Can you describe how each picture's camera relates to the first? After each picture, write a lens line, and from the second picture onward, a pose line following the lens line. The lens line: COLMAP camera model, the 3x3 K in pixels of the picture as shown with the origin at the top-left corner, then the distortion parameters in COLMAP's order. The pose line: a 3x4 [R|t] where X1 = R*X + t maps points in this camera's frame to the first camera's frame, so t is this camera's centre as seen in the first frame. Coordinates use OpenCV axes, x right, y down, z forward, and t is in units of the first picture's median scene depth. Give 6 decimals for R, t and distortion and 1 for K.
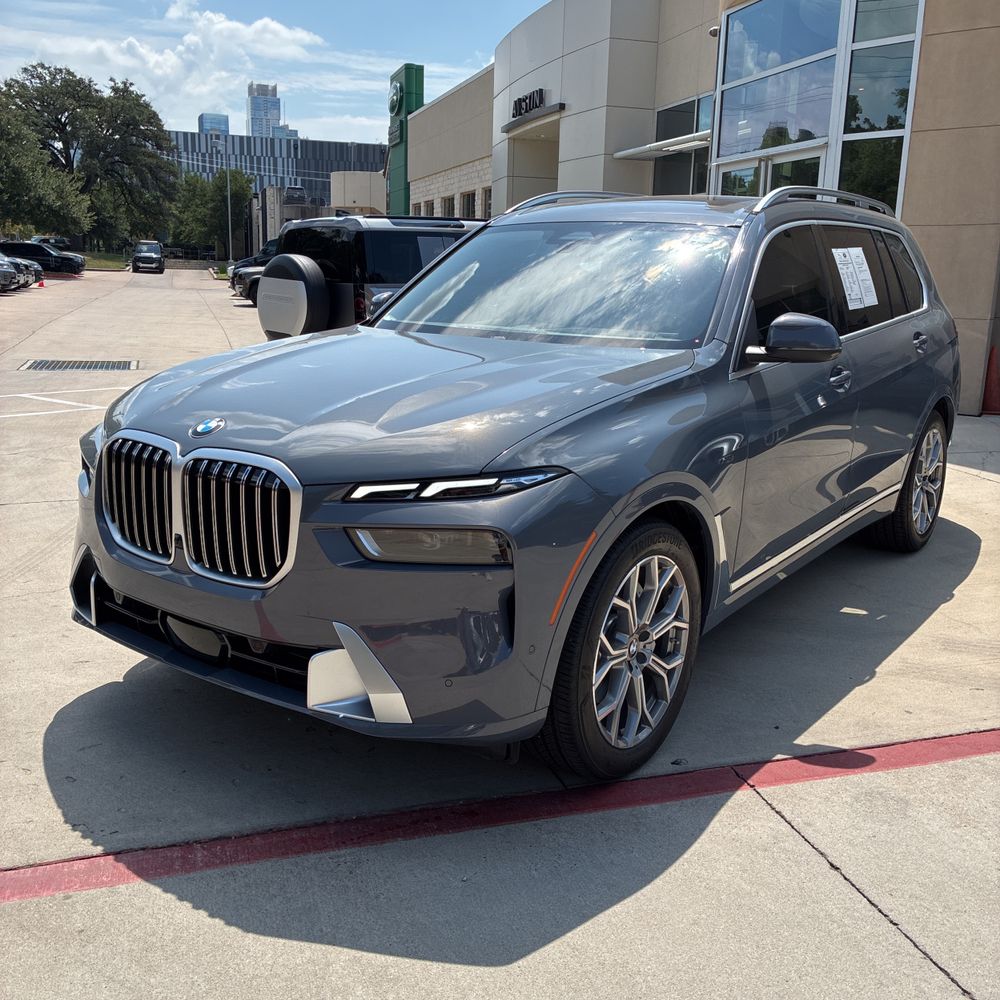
lens RADIAL K [[1007.6, 0, 500.1], [0, 1007.6, 489.1], [0, 0, 1]] dist [0.015177, 0.000000]
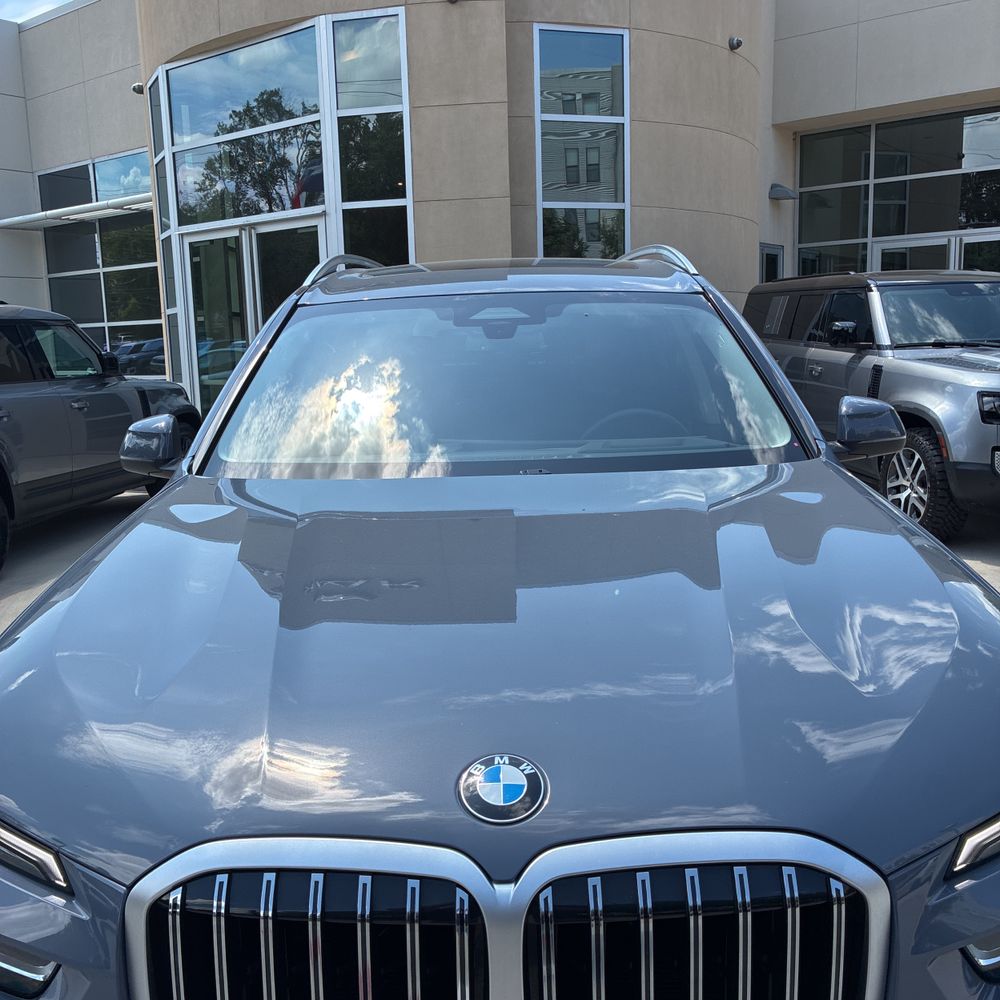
lens RADIAL K [[1007.6, 0, 488.6], [0, 1007.6, 510.8], [0, 0, 1]] dist [0.015177, 0.000000]
pose [[0.812312, -0.144383, 0.565069, -0.142335], [0.172474, 0.985007, 0.003745, -0.048390], [-0.557138, 0.094417, 0.825035, 0.180530]]
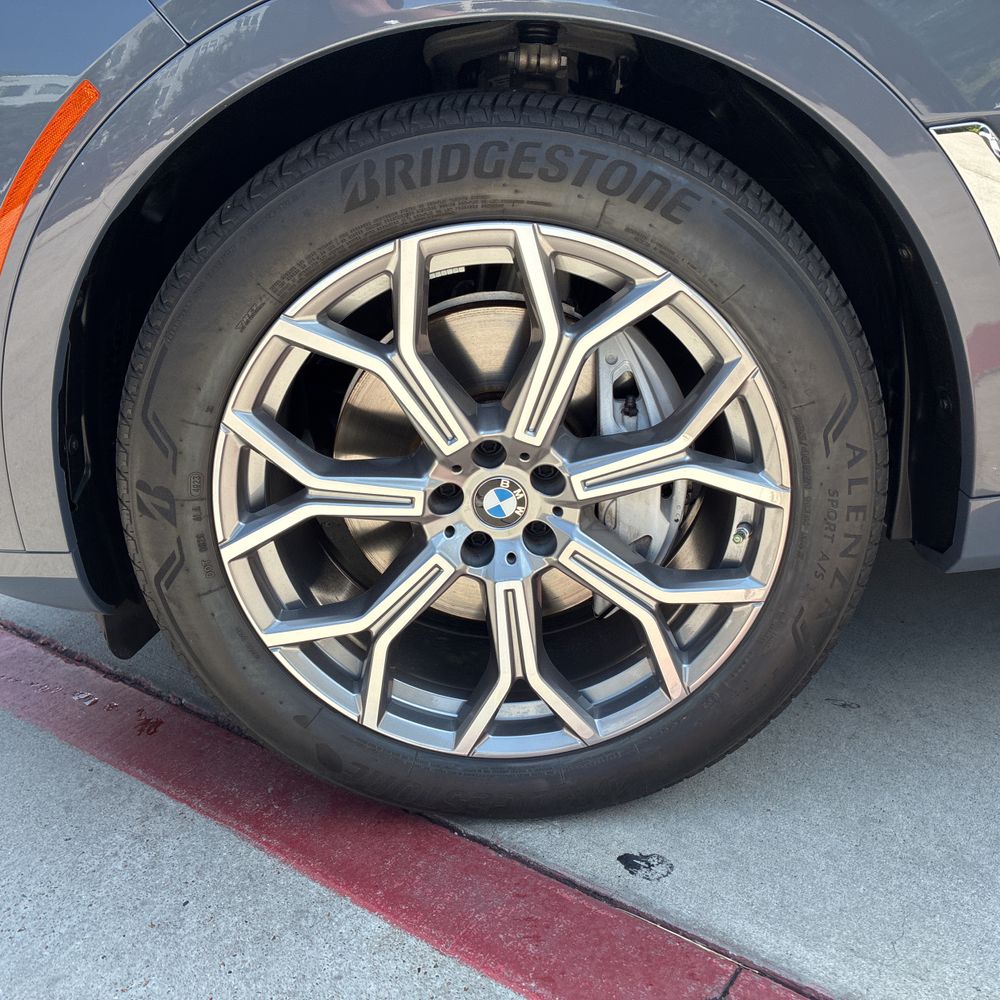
lens RADIAL K [[1007.6, 0, 485.2], [0, 1007.6, 479.7], [0, 0, 1]] dist [0.015177, 0.000000]
pose [[0.581915, 0.222784, -0.782139, 0.119284], [-0.084224, 0.973084, 0.214509, 0.022522], [0.808876, -0.058951, 0.585016, 0.235519]]
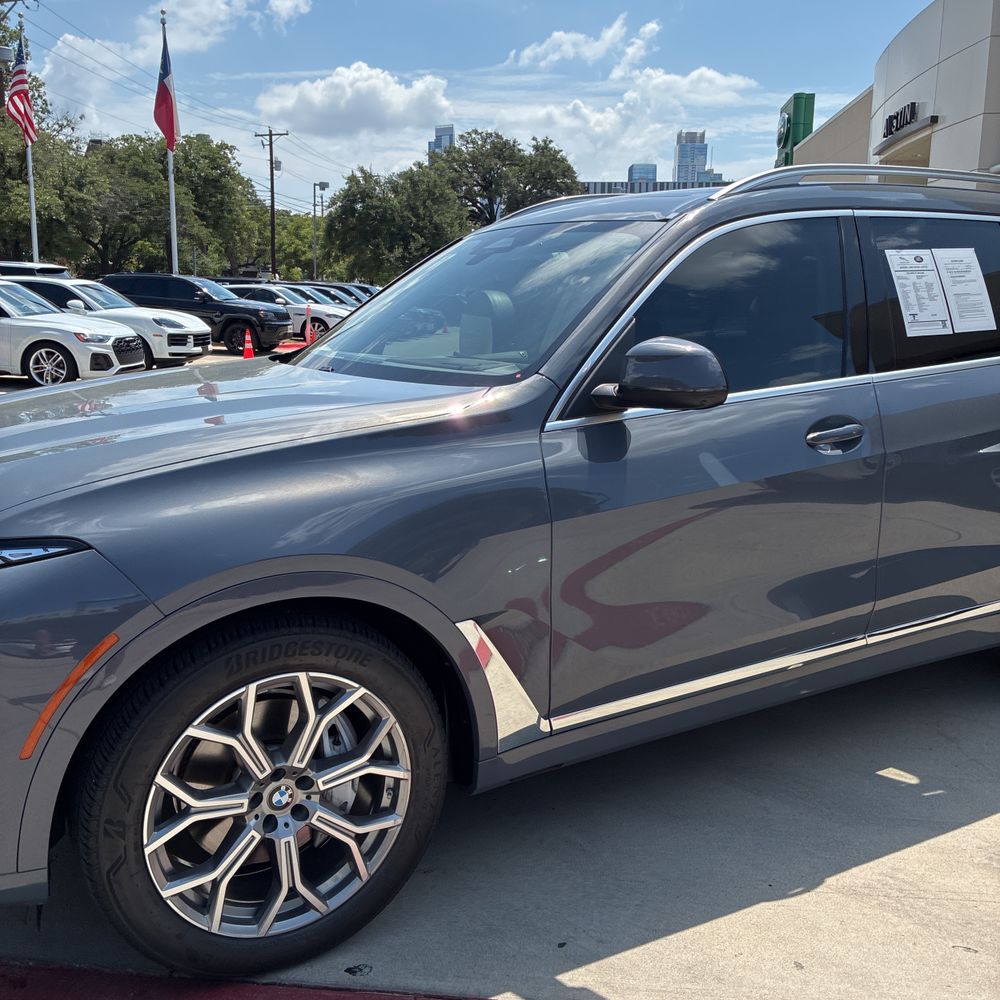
lens RADIAL K [[1007.6, 0, 491.6], [0, 1007.6, 486.0], [0, 0, 1]] dist [0.015177, 0.000000]
pose [[0.917351, 0.053387, -0.394483, 0.161008], [-0.070163, 0.997136, -0.028213, -0.015905], [0.391847, 0.053560, 0.918470, 0.115136]]
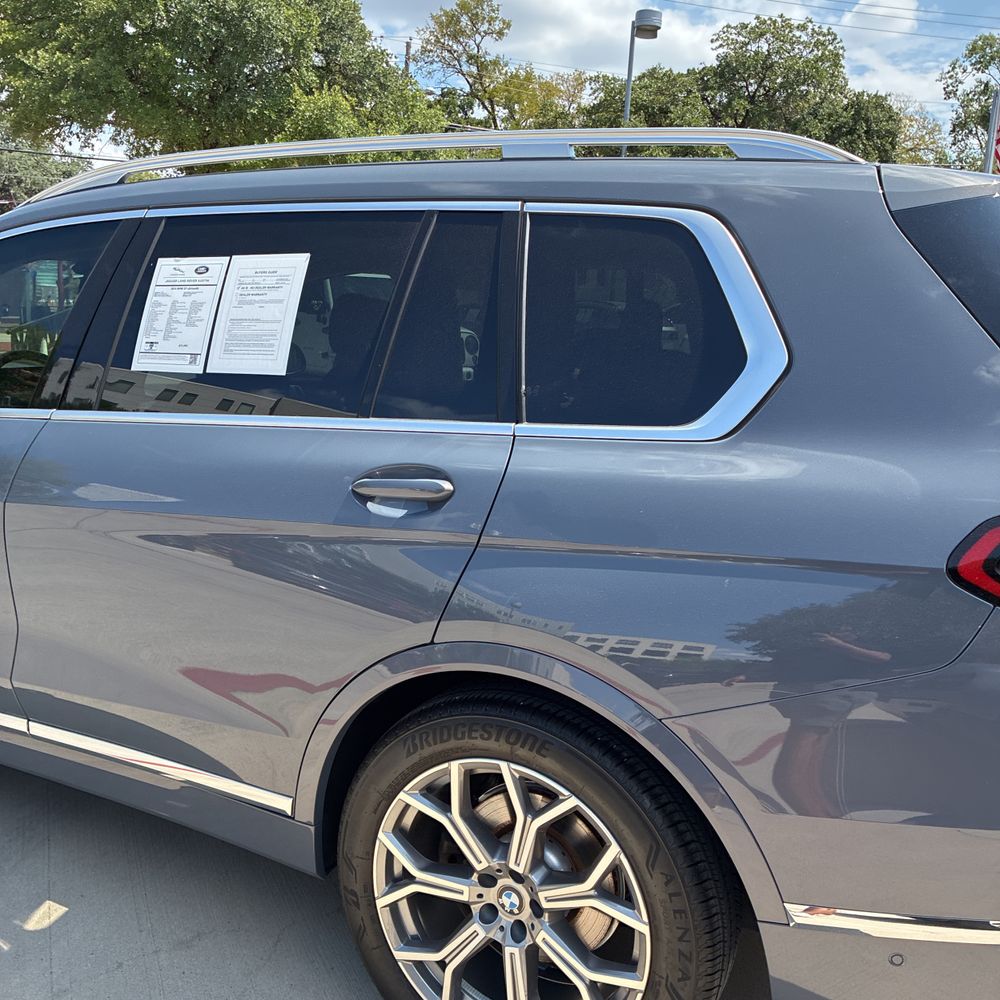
lens RADIAL K [[1007.6, 0, 489.9], [0, 1007.6, 485.9], [0, 0, 1]] dist [0.015177, 0.000000]
pose [[0.163286, 0.149560, -0.975177, 0.399132], [-0.250328, 0.962376, 0.105681, -0.098289], [0.954292, 0.226857, 0.194581, 0.483282]]
